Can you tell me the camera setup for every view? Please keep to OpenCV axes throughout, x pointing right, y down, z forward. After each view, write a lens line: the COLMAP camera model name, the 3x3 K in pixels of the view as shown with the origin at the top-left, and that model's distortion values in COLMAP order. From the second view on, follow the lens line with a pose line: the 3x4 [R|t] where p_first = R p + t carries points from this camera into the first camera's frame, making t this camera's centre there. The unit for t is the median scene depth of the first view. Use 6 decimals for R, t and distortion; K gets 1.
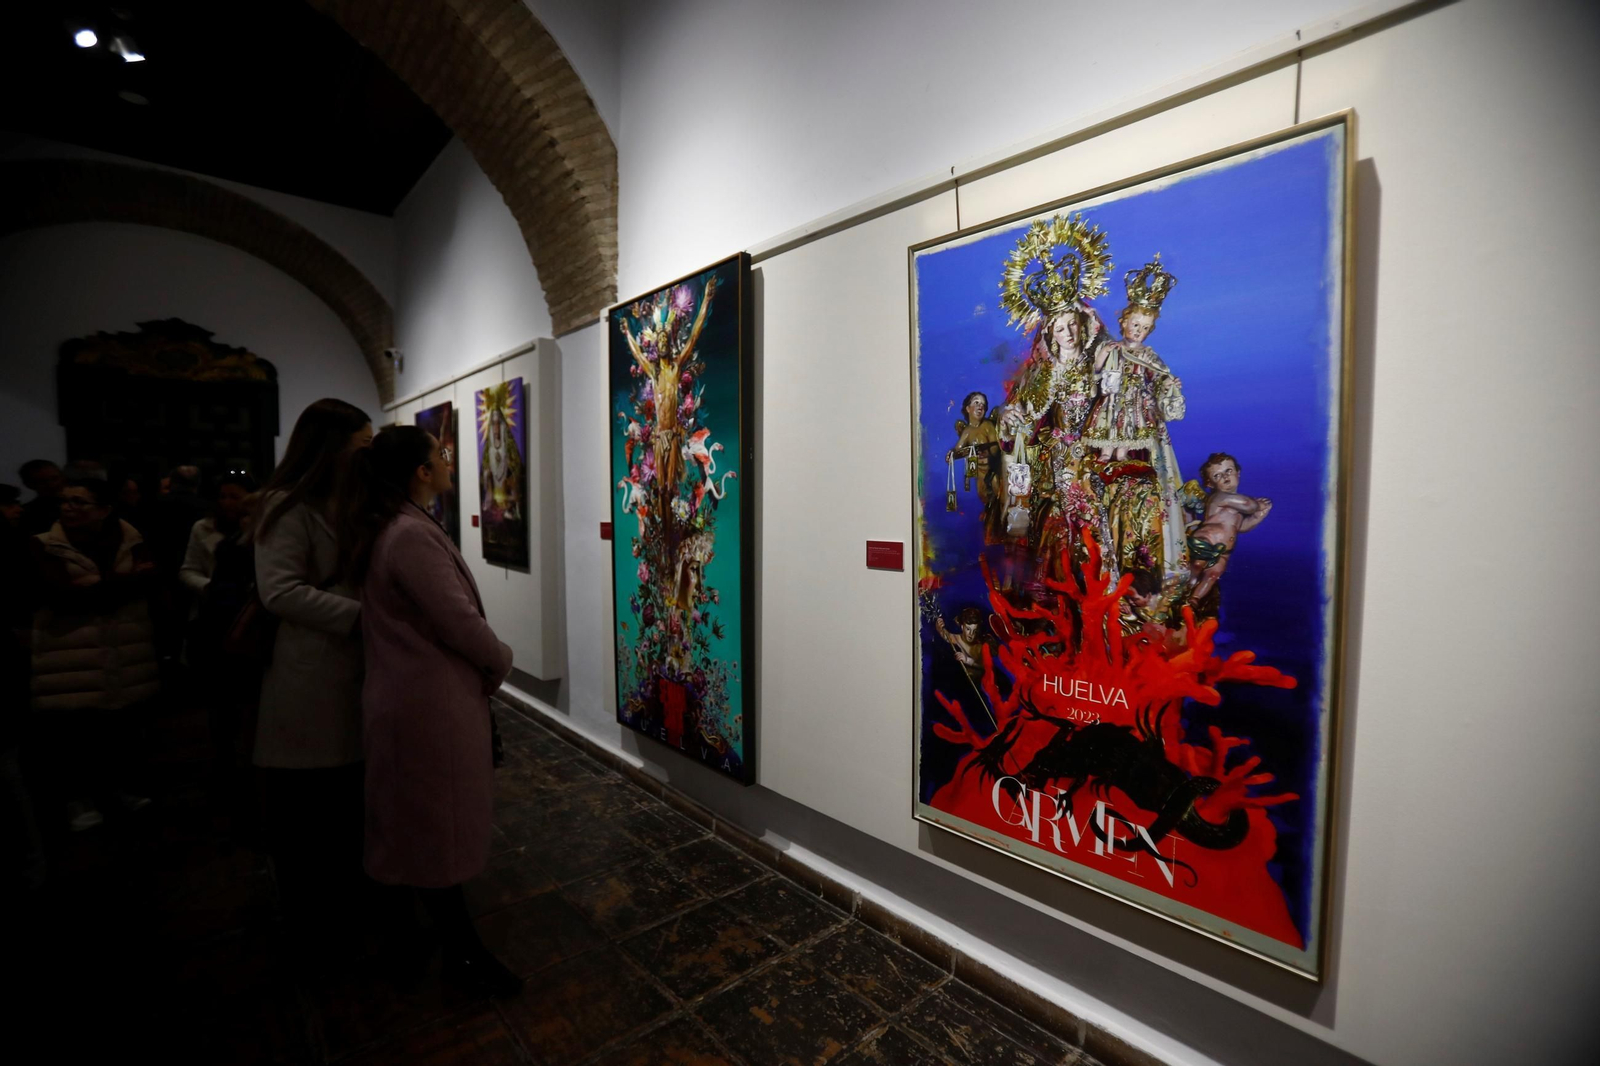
lens RADIAL K [[724.7, 0, 799.7], [0, 724.7, 539.5], [0, 0, 1]] dist [-0.086934, 0.041660]
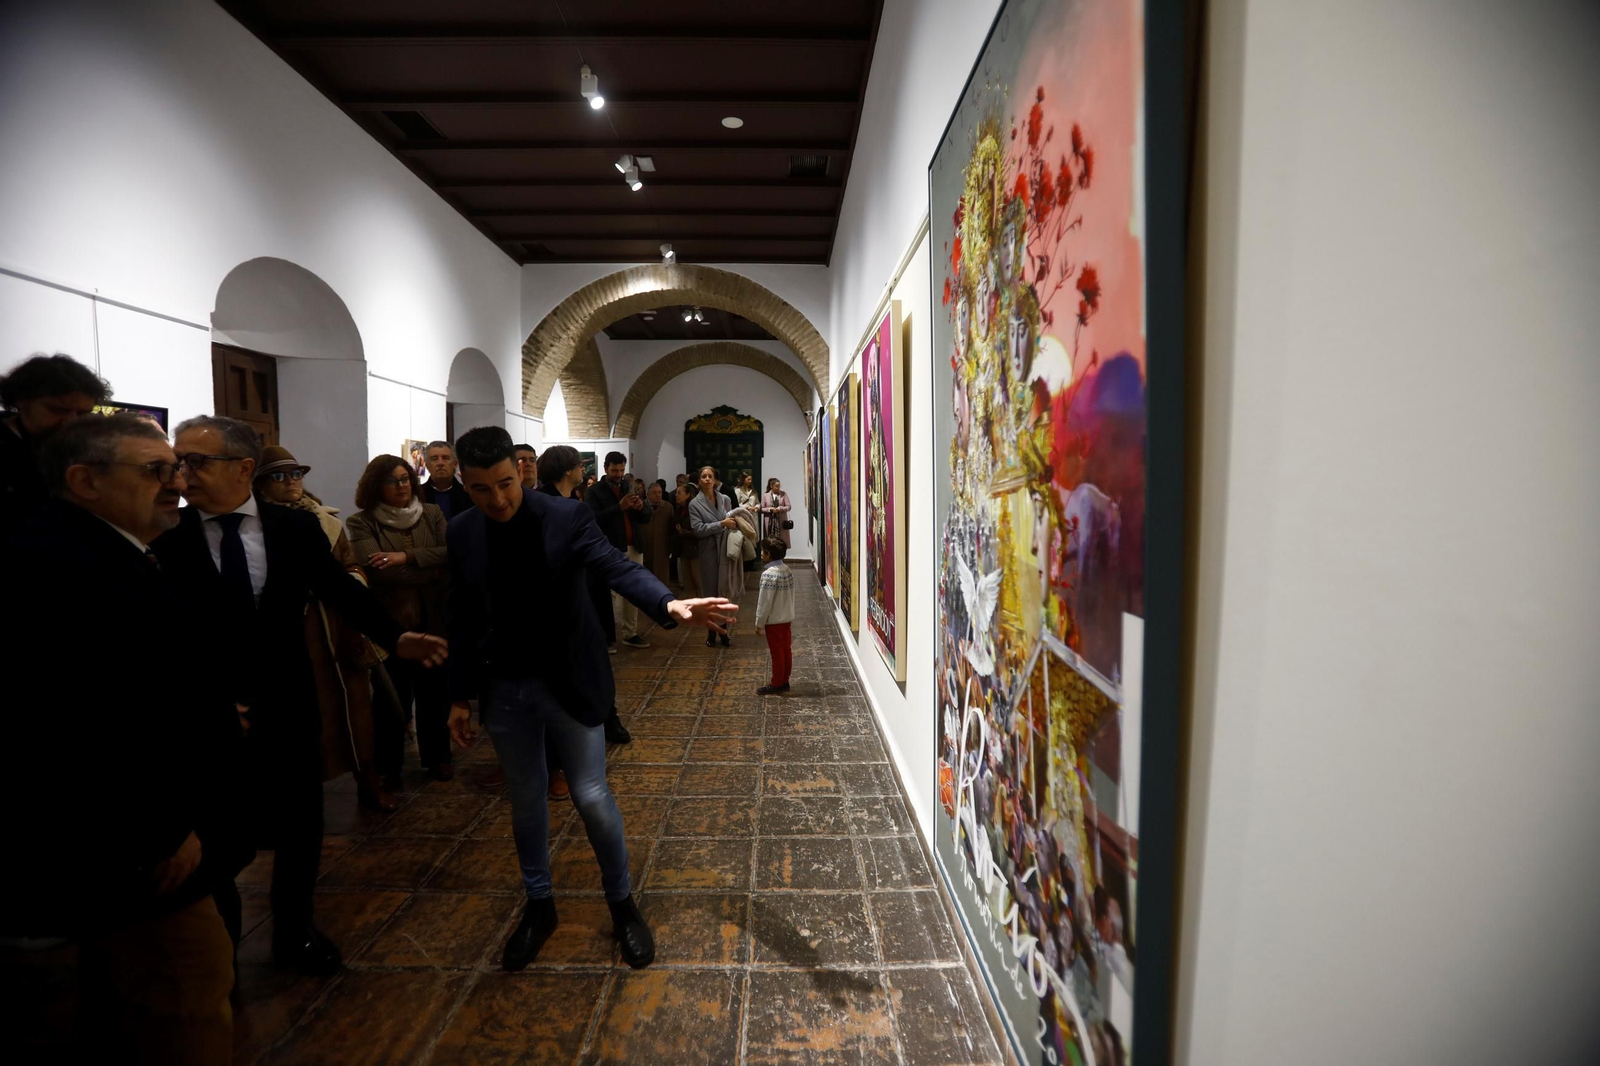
lens RADIAL K [[724.7, 0, 799.7], [0, 724.7, 539.5], [0, 0, 1]] dist [-0.086934, 0.041660]
pose [[0.761391, 0.042879, -0.646874, 2.503402], [-0.035641, 0.999070, 0.024275, 0.118867], [0.647313, 0.004572, 0.762211, -1.872316]]
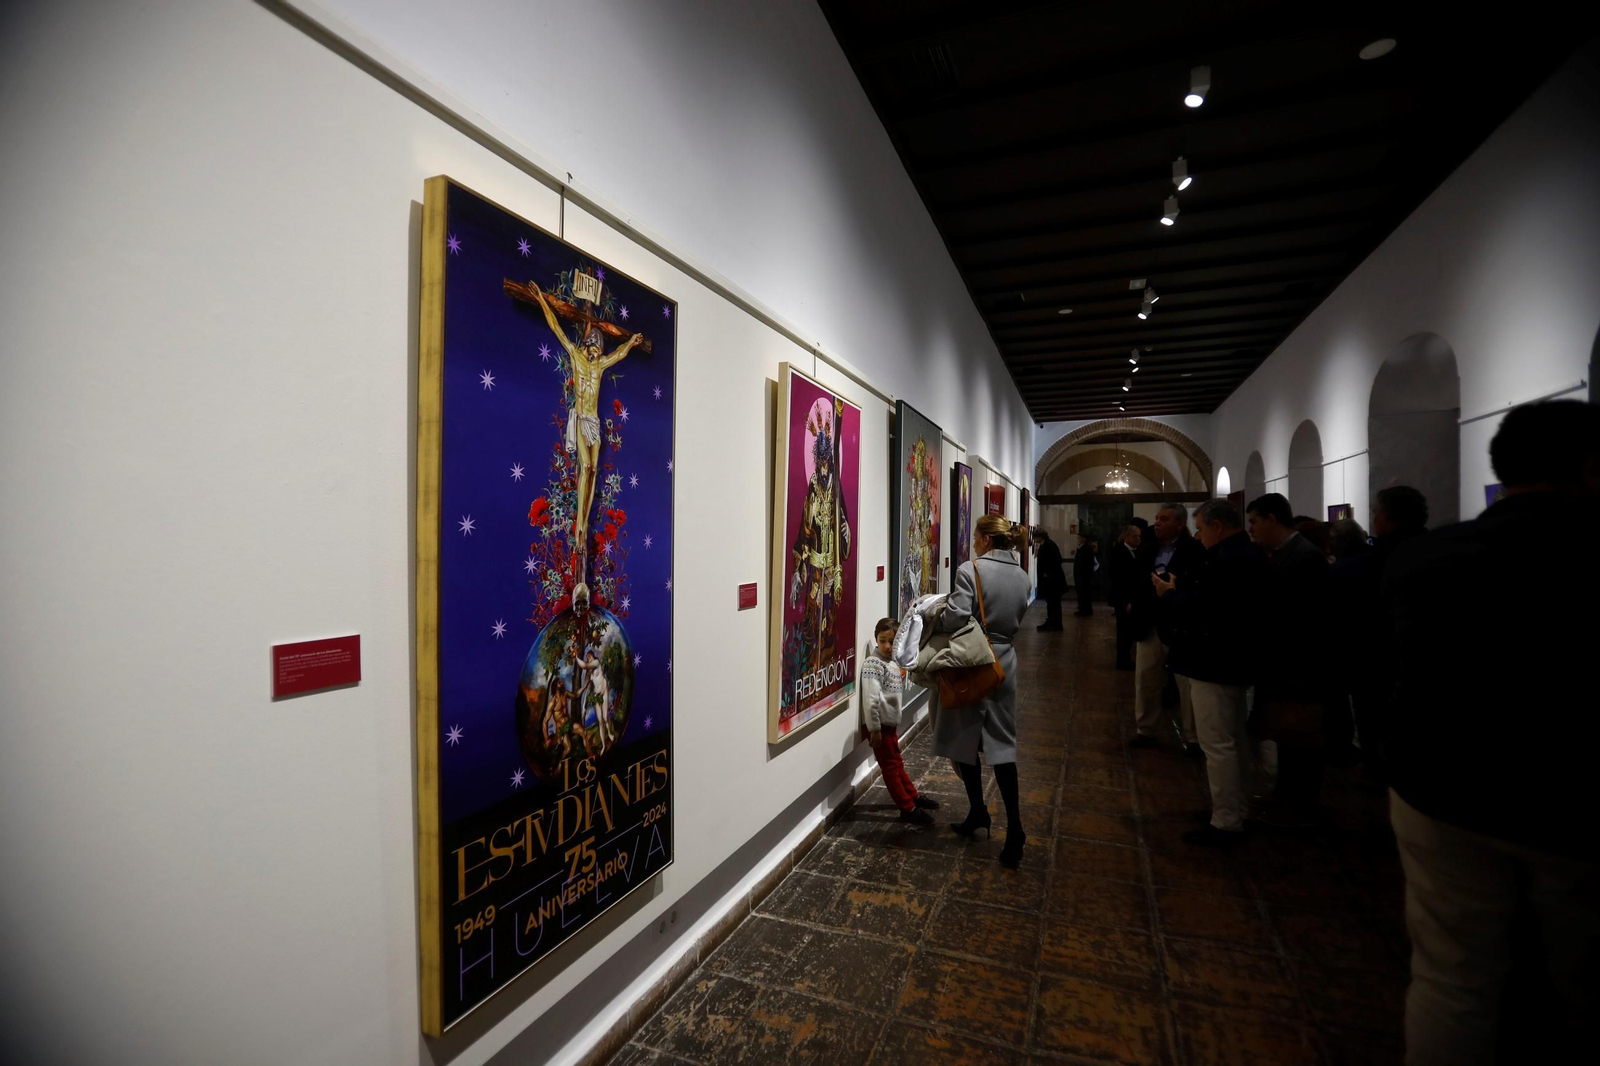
lens RADIAL K [[724.7, 0, 799.7], [0, 724.7, 539.5], [0, 0, 1]] dist [-0.086934, 0.041660]
pose [[-0.436610, -0.005735, 0.899633, 0.029456], [0.047855, 0.998416, 0.029589, -0.040107], [-0.898377, 0.055971, -0.435644, 0.348544]]
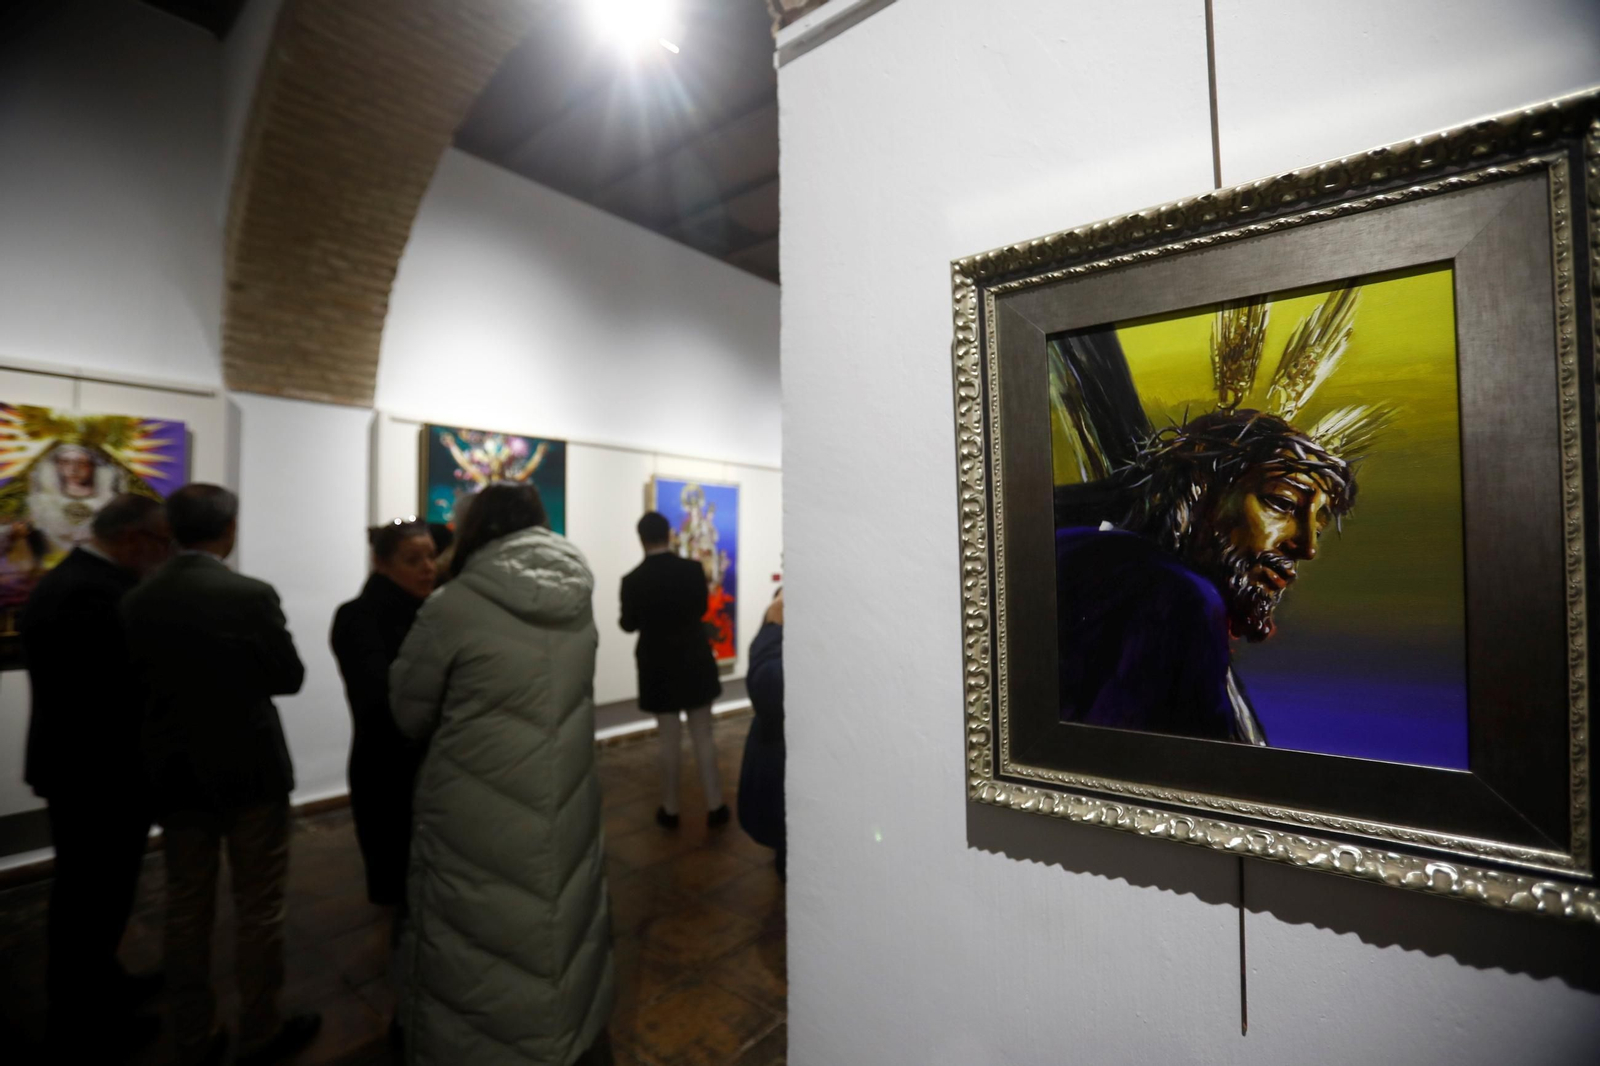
lens RADIAL K [[724.7, 0, 799.7], [0, 724.7, 539.5], [0, 0, 1]] dist [-0.086934, 0.041660]
pose [[-0.176732, 0.016049, 0.984128, -2.904594], [0.060897, 0.998130, -0.005342, -0.096846], [-0.982373, 0.058986, -0.177379, 0.989829]]
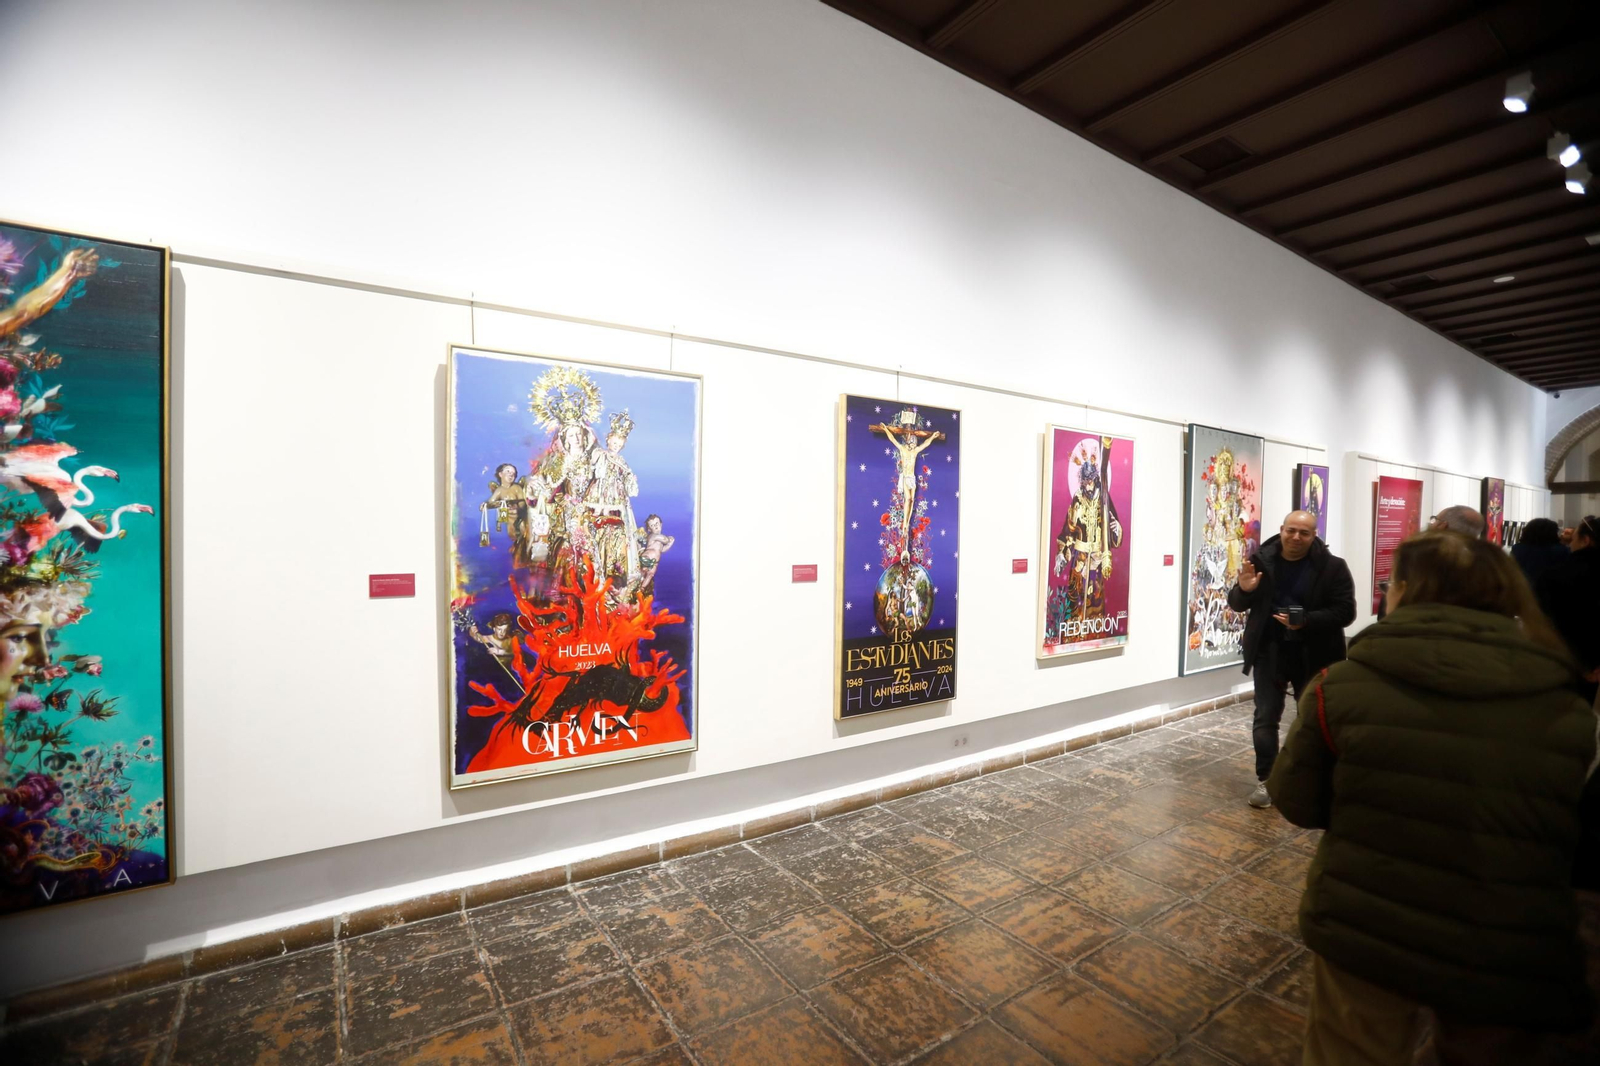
lens RADIAL K [[724.7, 0, 799.7], [0, 724.7, 539.5], [0, 0, 1]] dist [-0.086934, 0.041660]
pose [[0.136982, -0.017174, 0.990425, -1.069642], [0.046617, 0.998854, 0.010872, -0.039554], [-0.989476, 0.044681, 0.137626, 0.220020]]
